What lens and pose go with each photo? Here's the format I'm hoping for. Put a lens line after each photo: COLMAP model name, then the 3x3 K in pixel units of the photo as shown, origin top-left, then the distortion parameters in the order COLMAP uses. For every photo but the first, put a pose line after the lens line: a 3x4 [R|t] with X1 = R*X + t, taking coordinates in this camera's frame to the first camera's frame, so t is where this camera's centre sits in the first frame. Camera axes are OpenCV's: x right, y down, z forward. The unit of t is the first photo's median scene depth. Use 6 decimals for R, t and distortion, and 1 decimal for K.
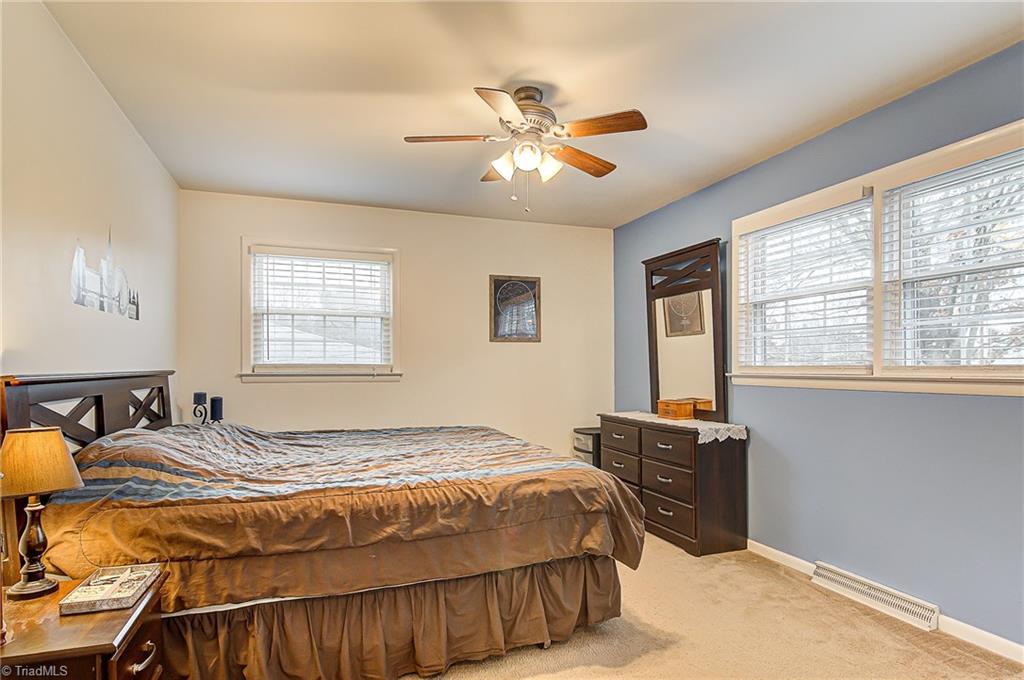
lens RADIAL K [[579.6, 0, 513.6], [0, 579.6, 370.6], [0, 0, 1]] dist [0.000958, -0.000100]
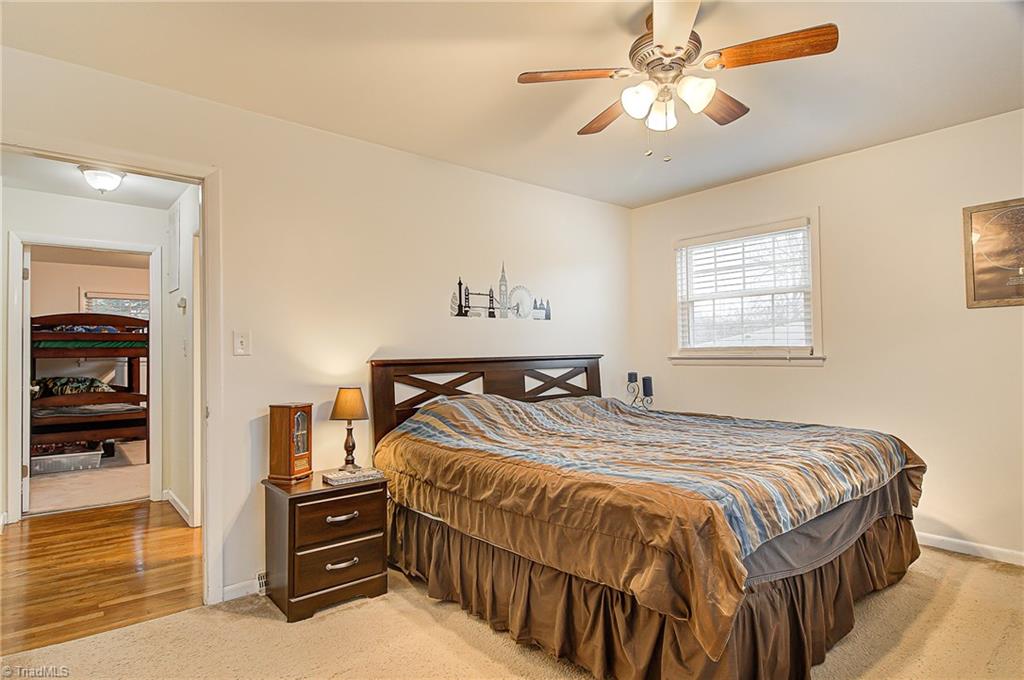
lens RADIAL K [[555.6, 0, 513.9], [0, 555.6, 347.3], [0, 0, 1]] dist [-0.000743, -0.000548]
pose [[0.332044, -0.013171, -0.943172, 0.479622], [0.009193, 0.999900, -0.010726, -0.004776], [0.943219, -0.005109, 0.332132, 0.375168]]
